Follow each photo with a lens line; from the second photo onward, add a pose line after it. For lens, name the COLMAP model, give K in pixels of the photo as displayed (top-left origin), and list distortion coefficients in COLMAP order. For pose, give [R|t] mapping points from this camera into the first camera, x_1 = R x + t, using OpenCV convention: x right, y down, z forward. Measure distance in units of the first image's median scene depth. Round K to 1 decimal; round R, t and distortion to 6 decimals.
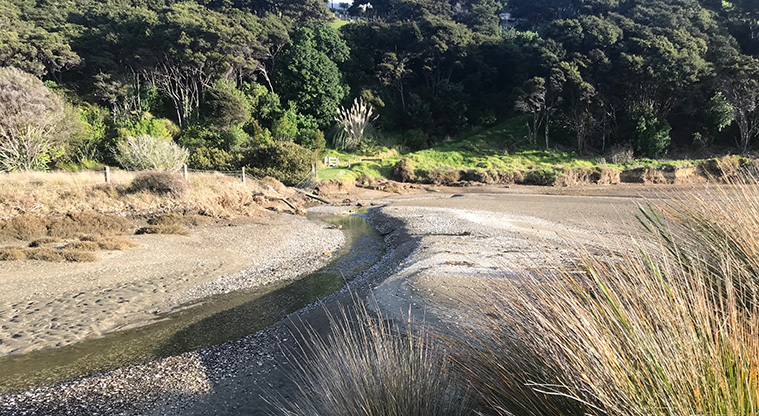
lens RADIAL K [[584.7, 0, 379.5], [0, 584.7, 208.0], [0, 0, 1]] dist [0.036227, 0.001029]
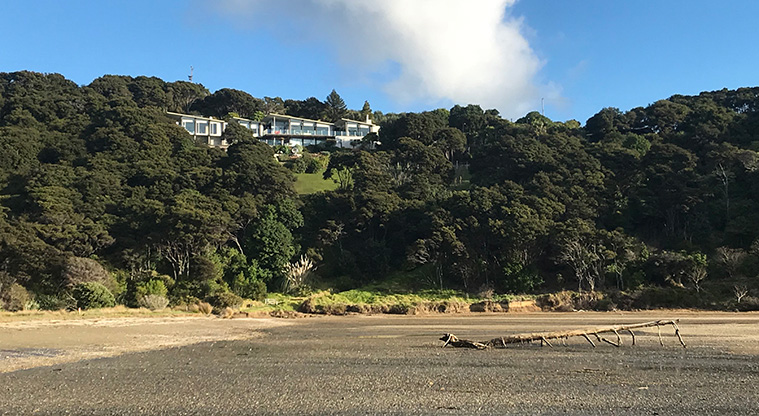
lens RADIAL K [[773.8, 0, 379.5], [0, 773.8, 208.0], [0, 0, 1]] dist [0.185587, -0.304302]
pose [[0.994552, -0.034374, -0.098415, 0.358969], [0.014404, 0.980330, -0.196837, 0.074475], [0.103245, 0.194347, 0.975484, -0.875808]]
